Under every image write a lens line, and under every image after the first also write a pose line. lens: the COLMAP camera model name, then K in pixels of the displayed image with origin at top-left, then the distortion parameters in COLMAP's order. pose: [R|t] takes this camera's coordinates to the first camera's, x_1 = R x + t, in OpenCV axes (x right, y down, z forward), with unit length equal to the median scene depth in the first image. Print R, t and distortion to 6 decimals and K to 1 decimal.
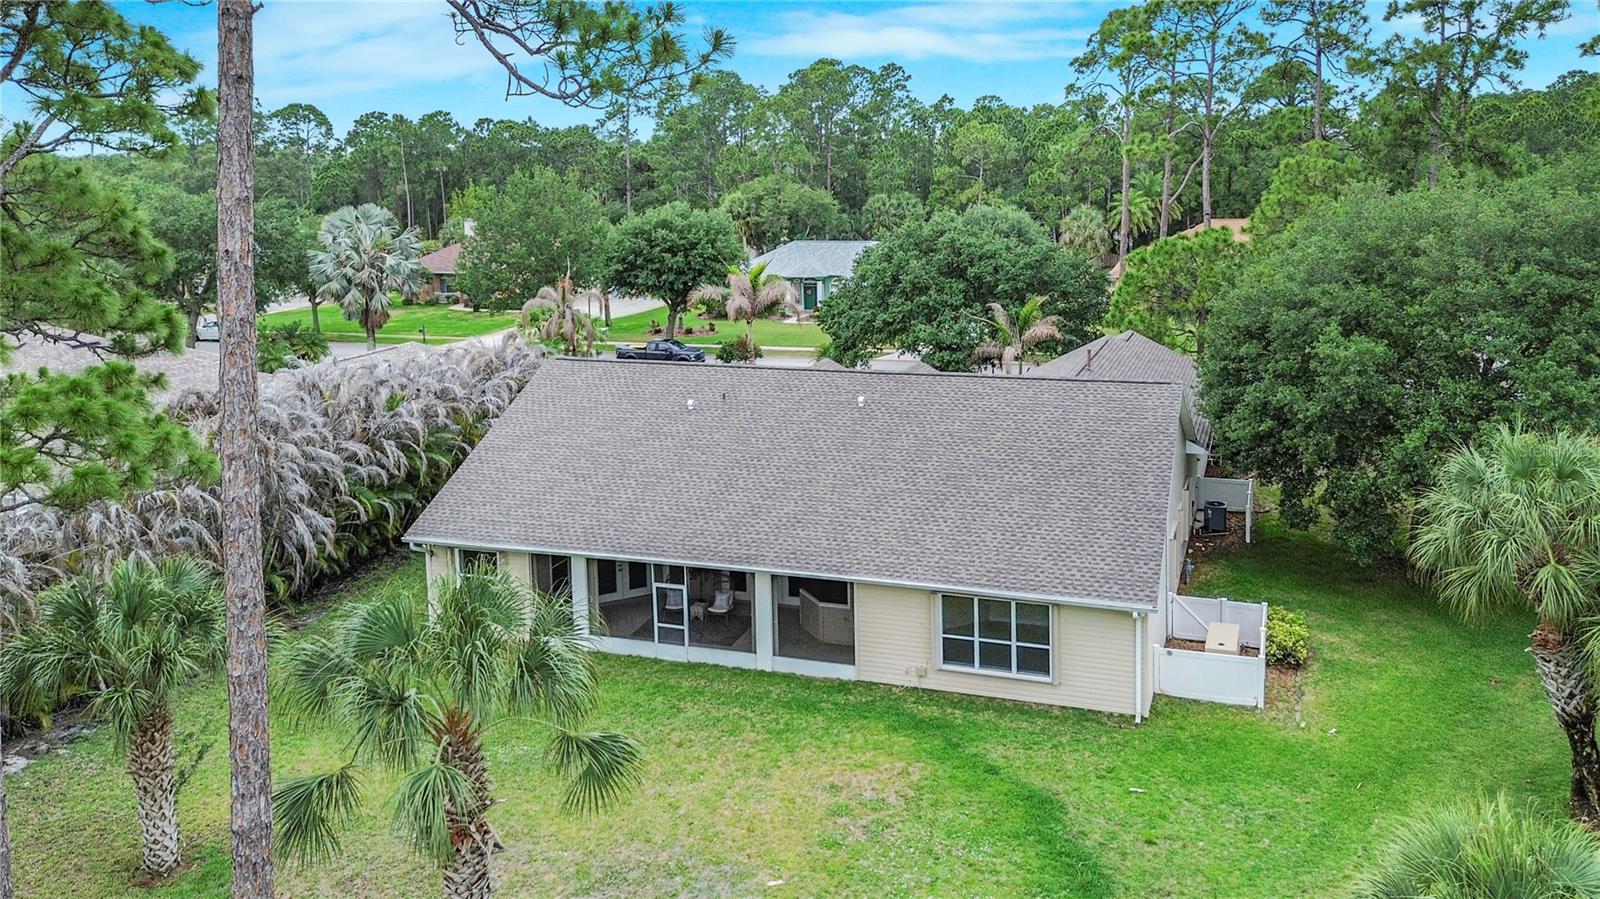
lens RADIAL K [[1259.0, 0, 850.8], [0, 1259.0, 294.5], [0, 0, 1]] dist [0.056697, -0.005962]
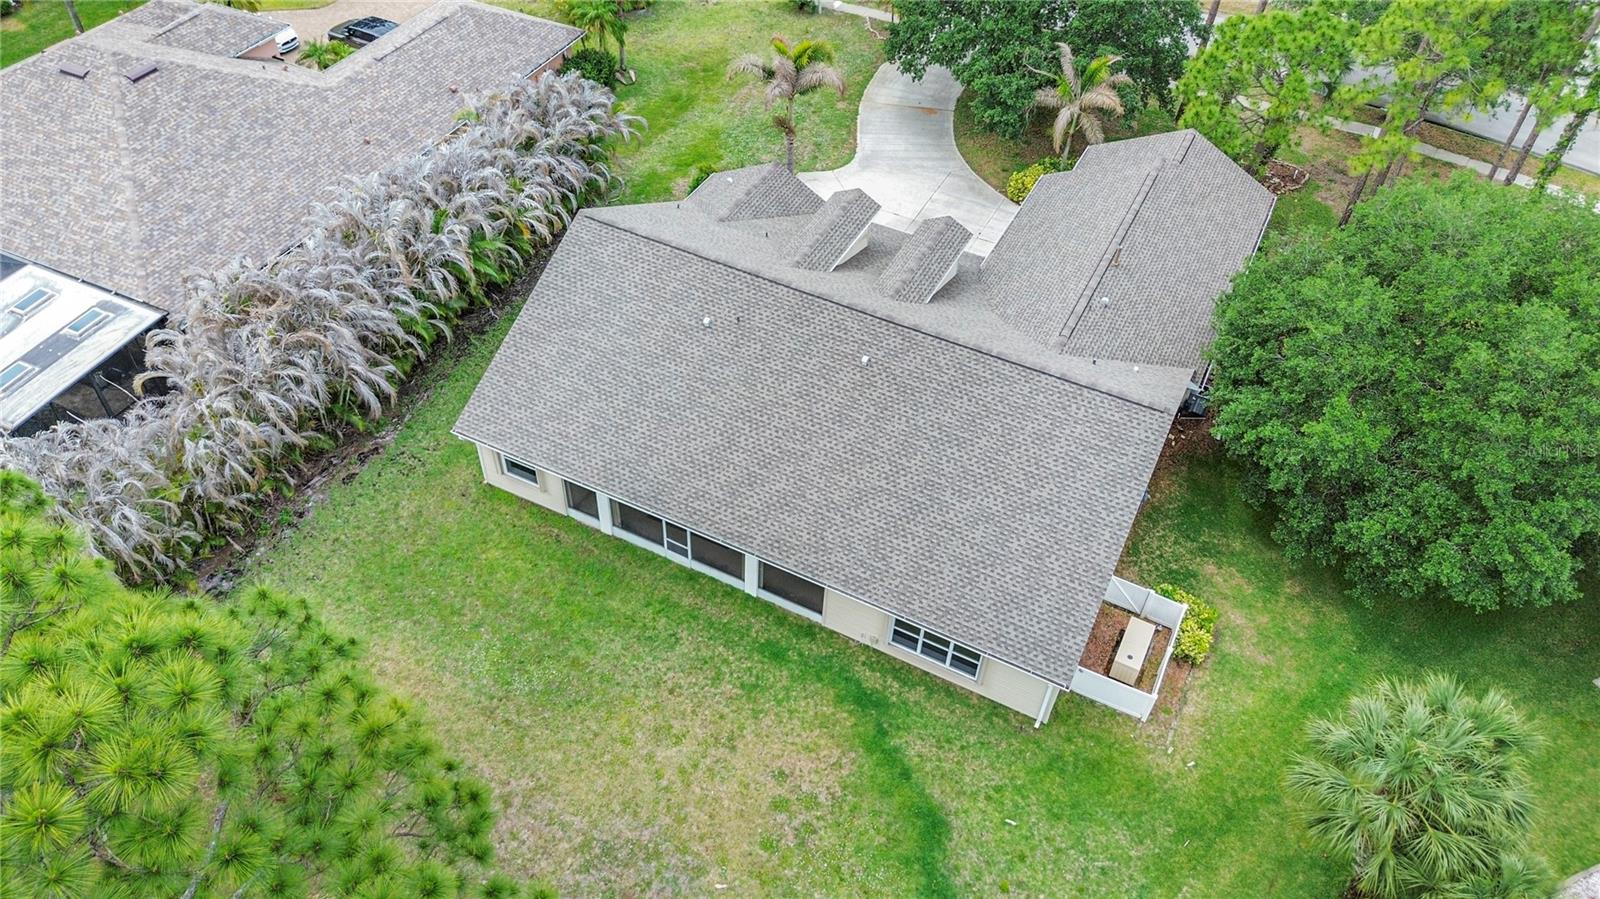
lens RADIAL K [[1131.4, 0, 800.0], [0, 1131.4, 449.5], [0, 0, 1]] dist [0.054721, -0.001537]
pose [[0.988506, 0.139803, -0.057543, 0.023372], [-0.073443, 0.776754, 0.625507, -0.529492], [0.132144, -0.614091, 0.778094, 0.263202]]
